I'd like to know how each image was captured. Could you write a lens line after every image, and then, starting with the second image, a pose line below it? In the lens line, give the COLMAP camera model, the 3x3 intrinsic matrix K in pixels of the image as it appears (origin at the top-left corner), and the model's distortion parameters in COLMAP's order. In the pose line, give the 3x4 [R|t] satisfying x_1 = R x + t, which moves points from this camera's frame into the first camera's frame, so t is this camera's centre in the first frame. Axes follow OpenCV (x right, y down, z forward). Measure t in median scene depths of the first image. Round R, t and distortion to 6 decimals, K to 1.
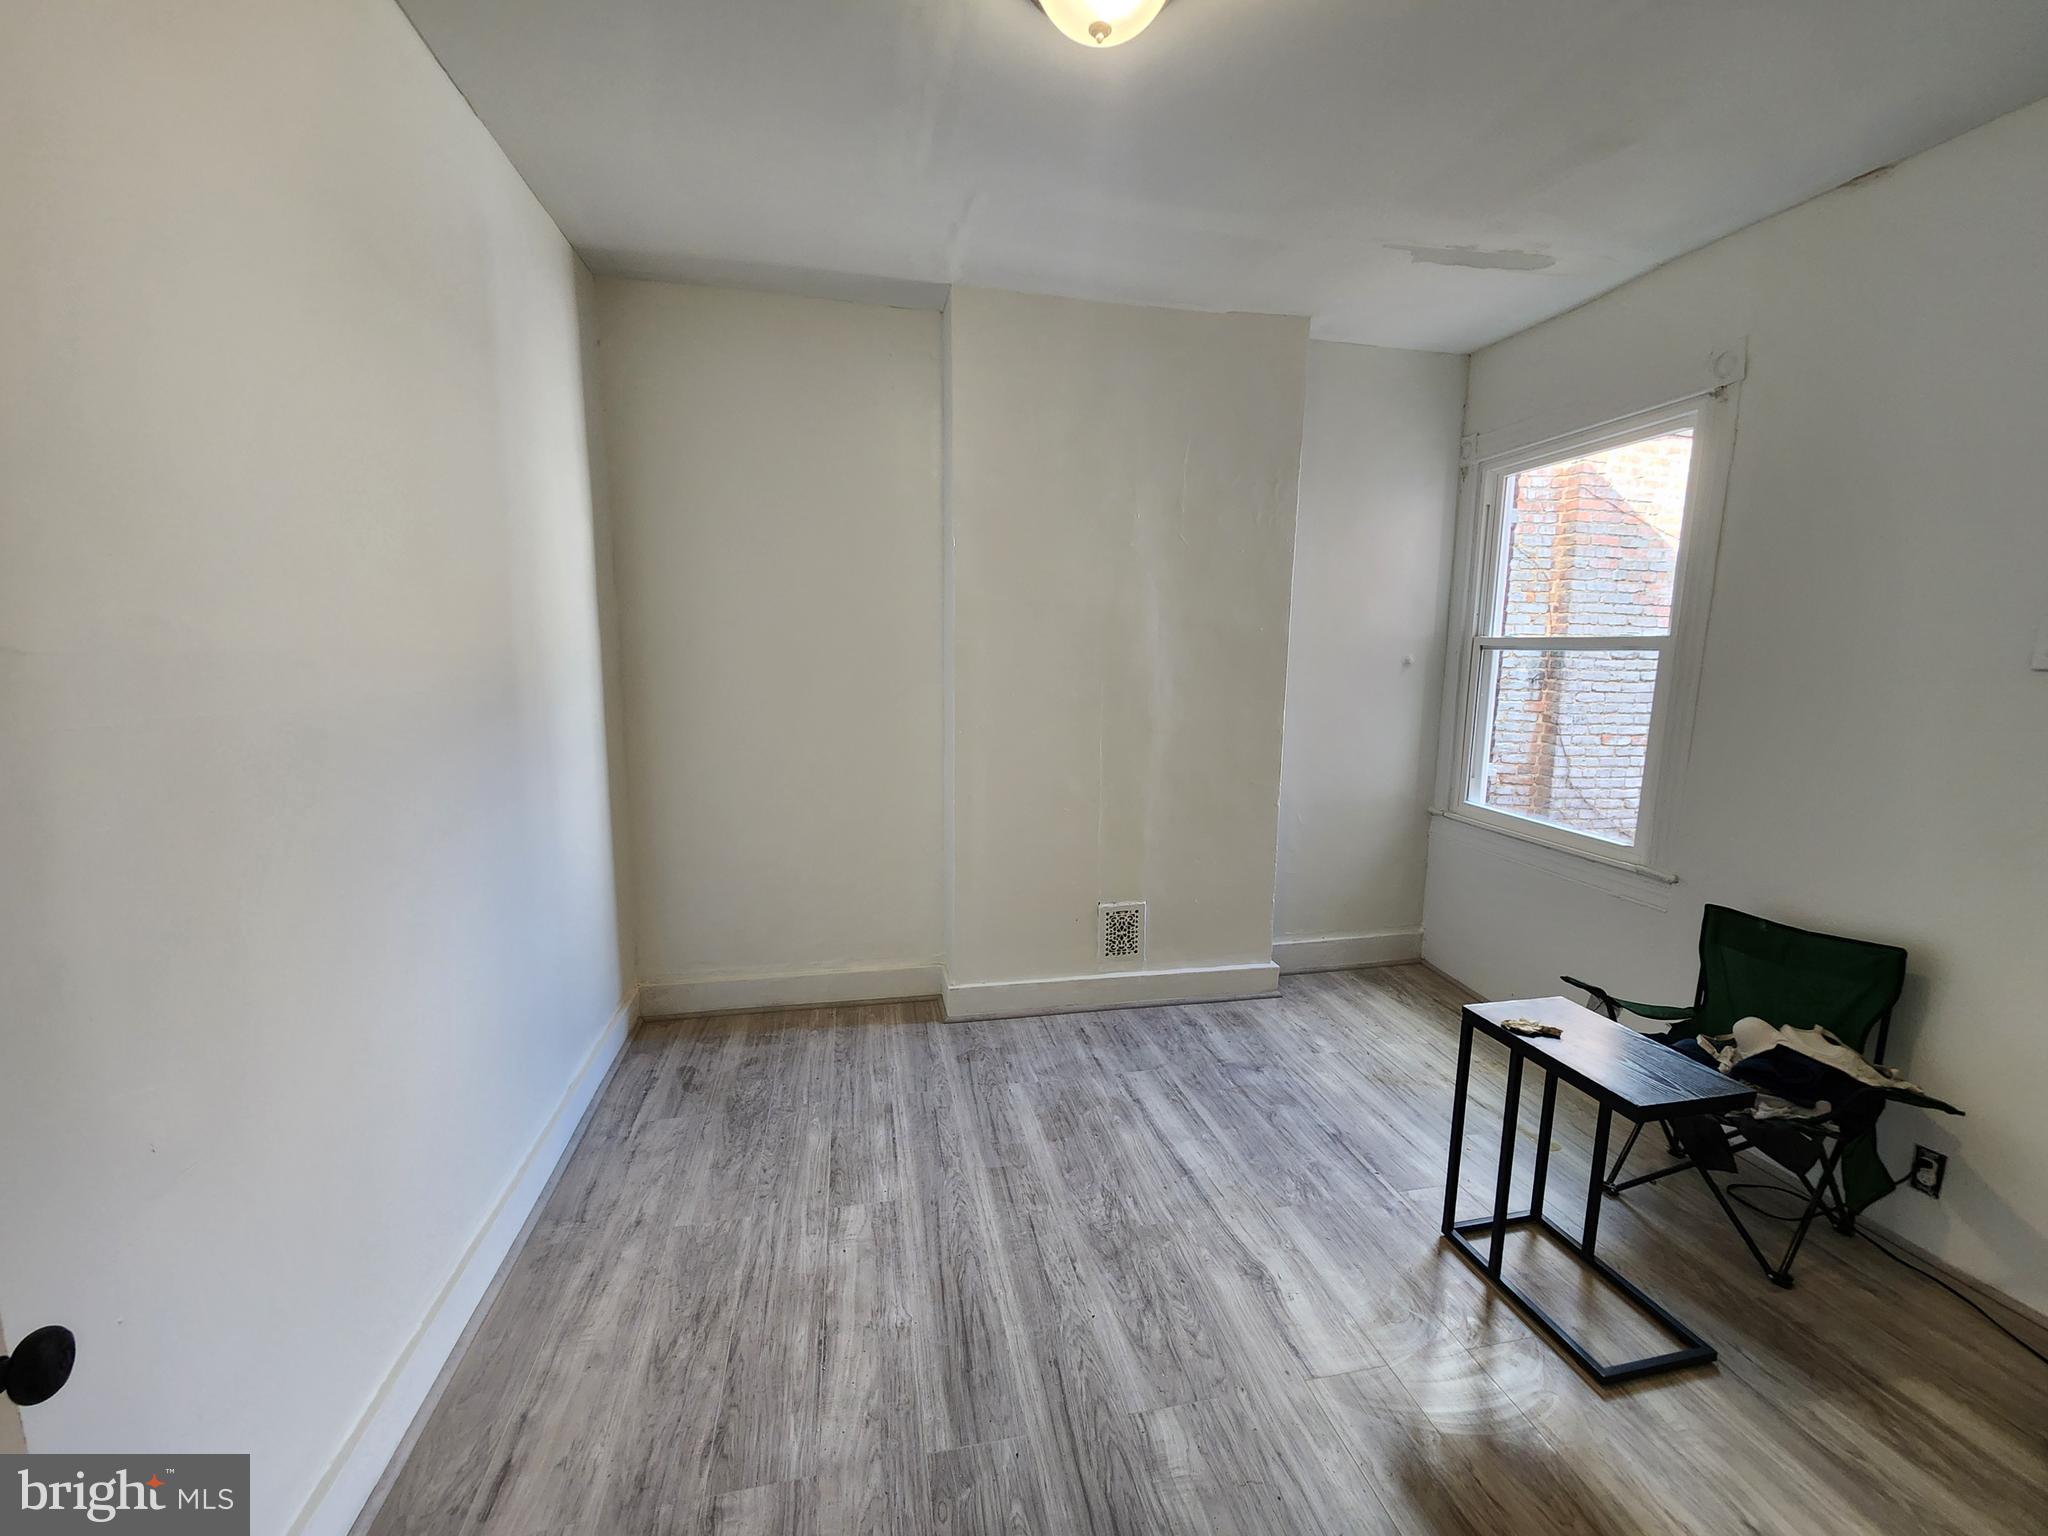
lens RADIAL K [[843.3, 0, 1052.8], [0, 843.3, 772.9], [0, 0, 1]] dist [-0.004320, 0.001339]
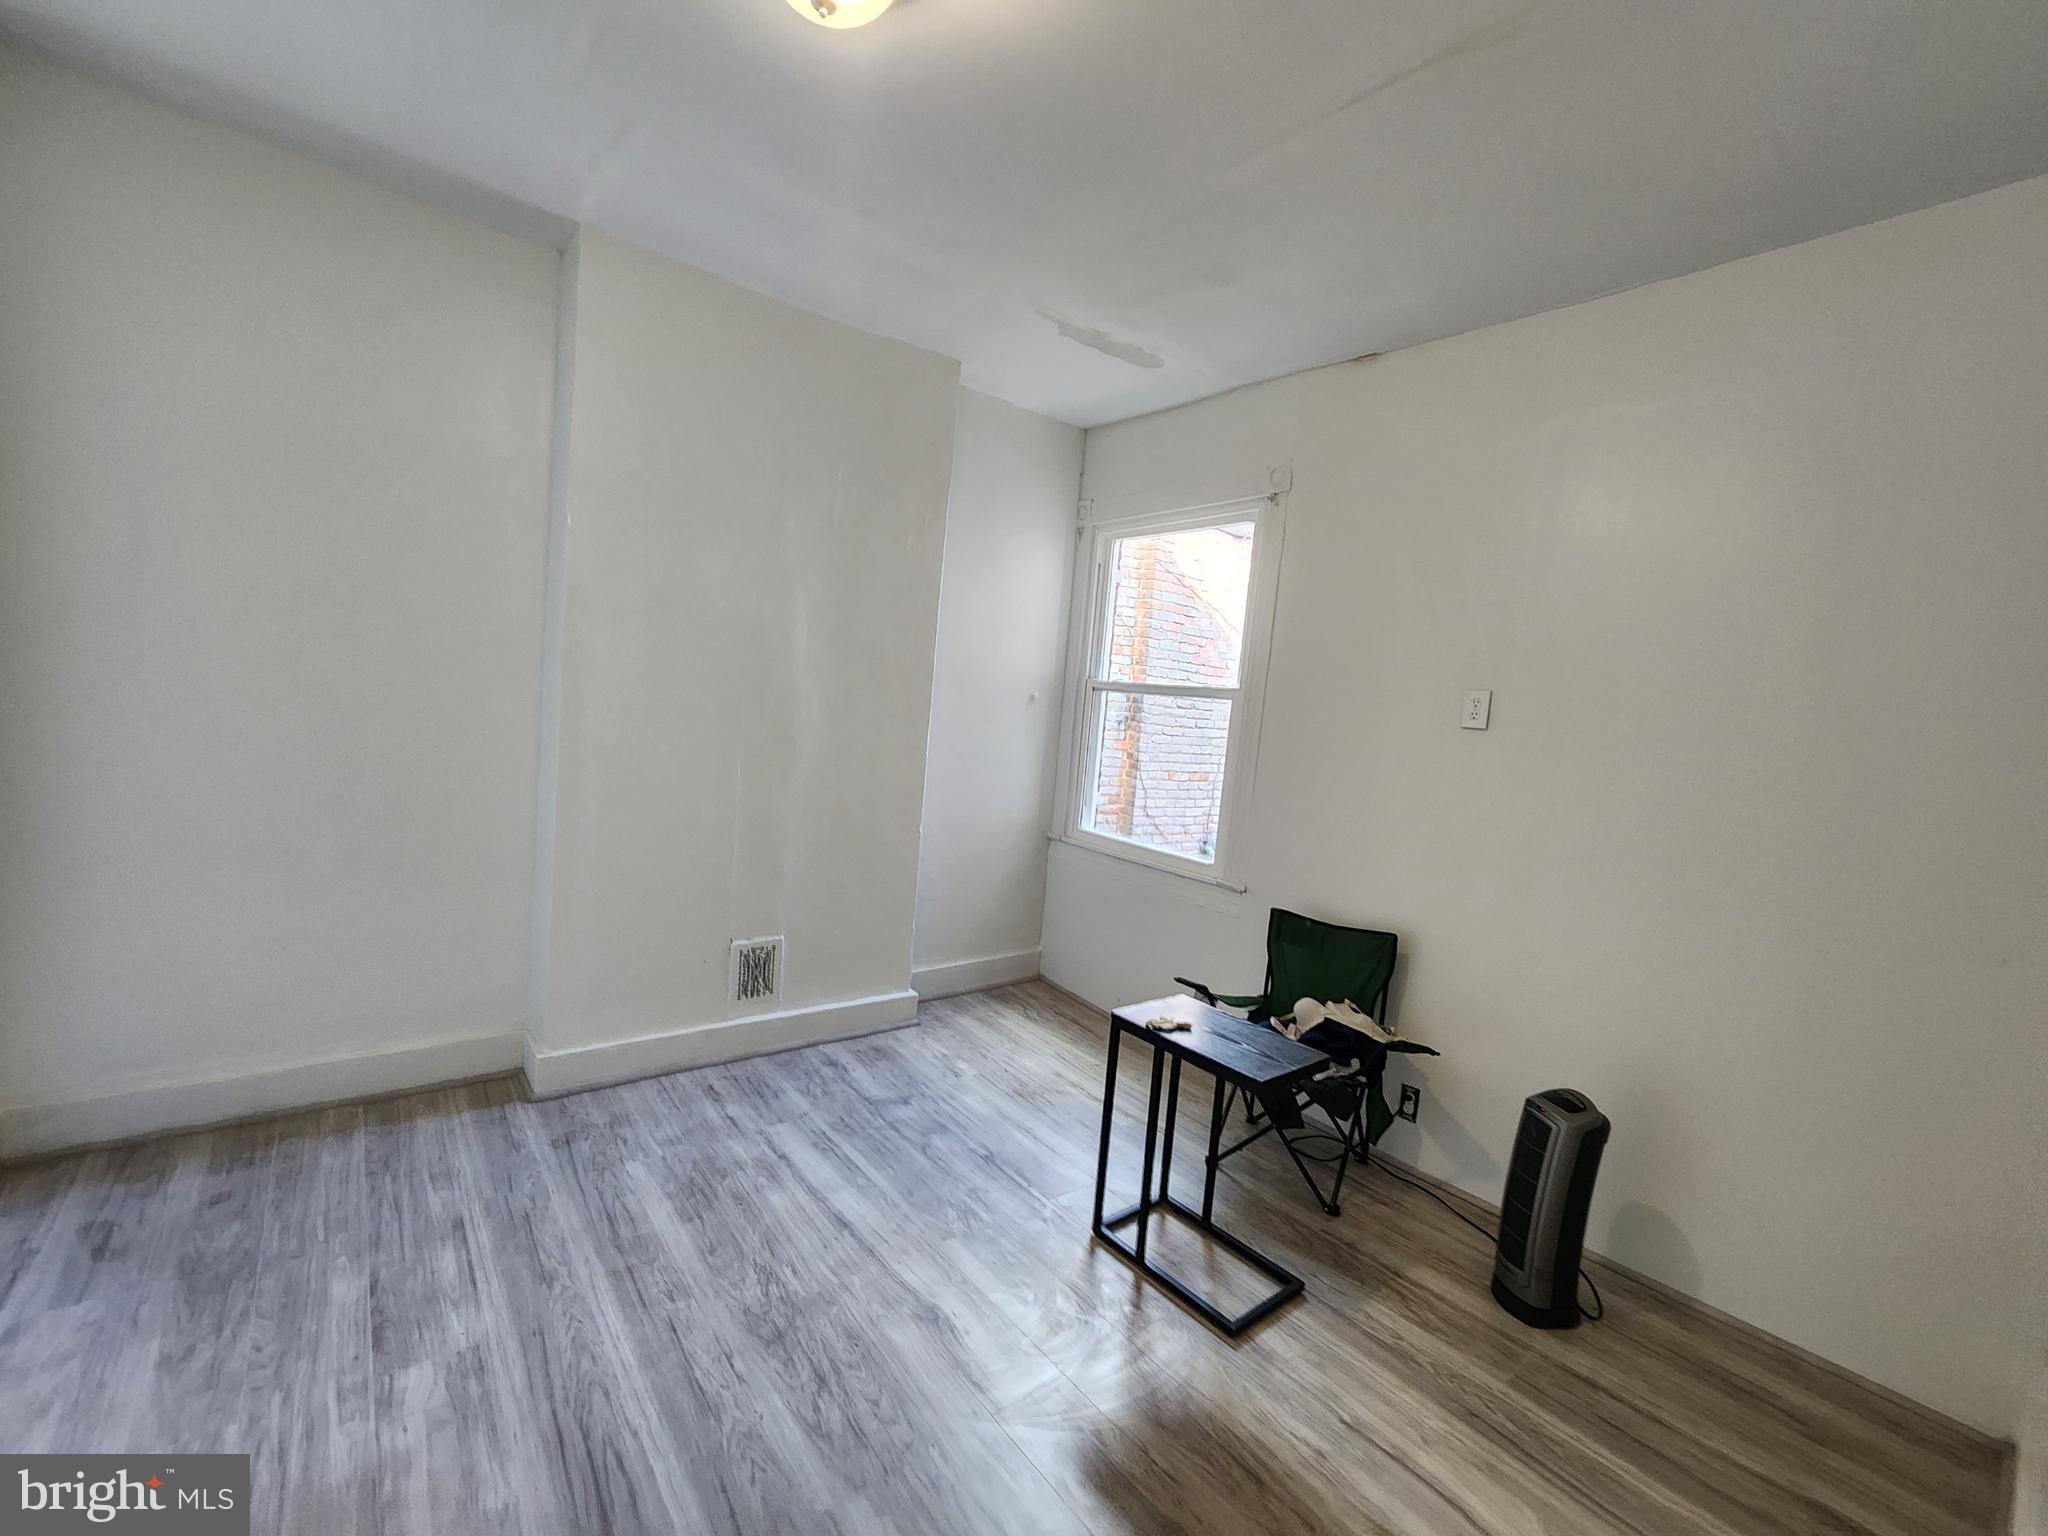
lens RADIAL K [[843.3, 0, 1022.6], [0, 843.3, 767.2], [0, 0, 1]] dist [-0.004320, 0.001339]
pose [[0.892647, 0.029030, 0.449820, -0.102821], [-0.006897, 0.998687, -0.050766, 0.017069], [-0.450703, 0.042213, 0.891675, 0.066949]]
